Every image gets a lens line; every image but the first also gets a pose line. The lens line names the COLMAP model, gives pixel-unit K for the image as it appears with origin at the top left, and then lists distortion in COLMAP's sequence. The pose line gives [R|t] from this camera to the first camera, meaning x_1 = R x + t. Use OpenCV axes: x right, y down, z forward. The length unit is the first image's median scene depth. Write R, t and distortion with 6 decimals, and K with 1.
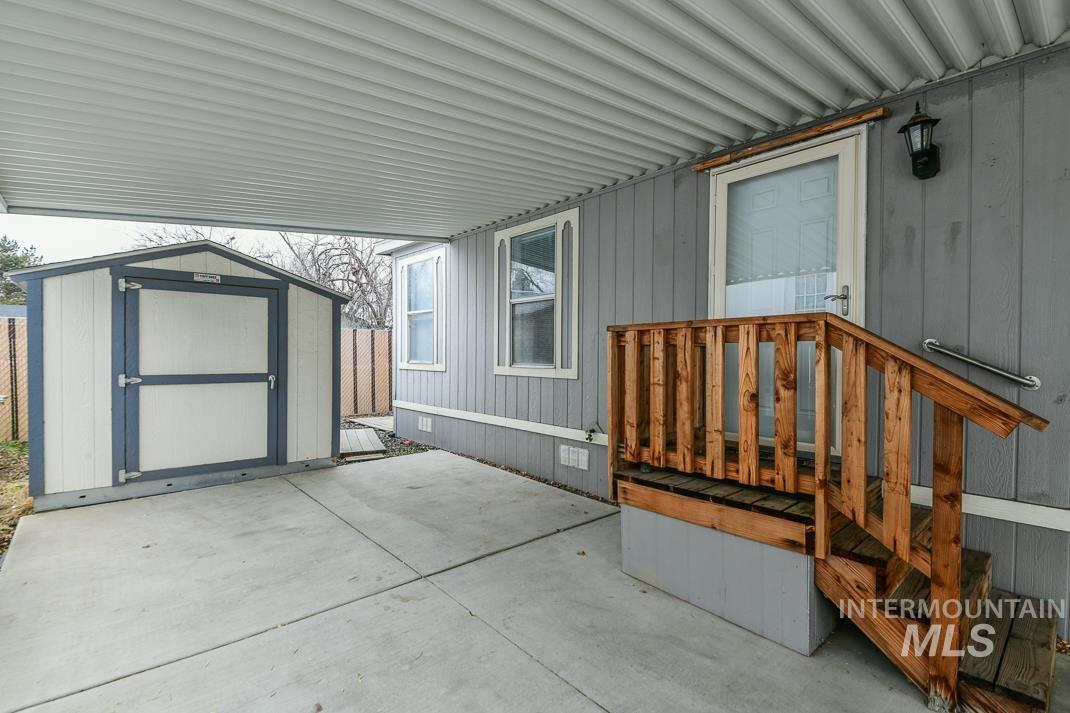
lens RADIAL K [[487.4, 0, 535.0], [0, 487.4, 356.5], [0, 0, 1]] dist [0.038642, -0.029823]
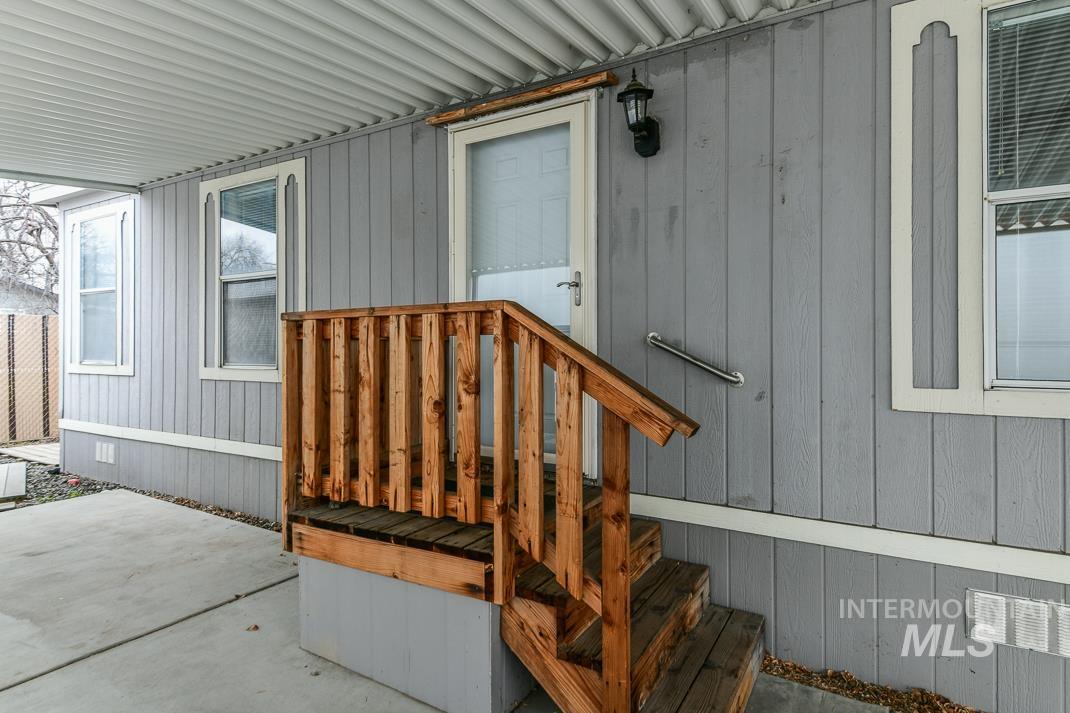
lens RADIAL K [[574.6, 0, 538.0], [0, 574.6, 340.8], [0, 0, 1]] dist [0.060295, -0.048219]
pose [[0.949623, -0.000681, 0.313395, 0.203020], [0.006388, 0.999832, -0.017185, -0.002615], [-0.313330, 0.018322, 0.949468, 0.042257]]
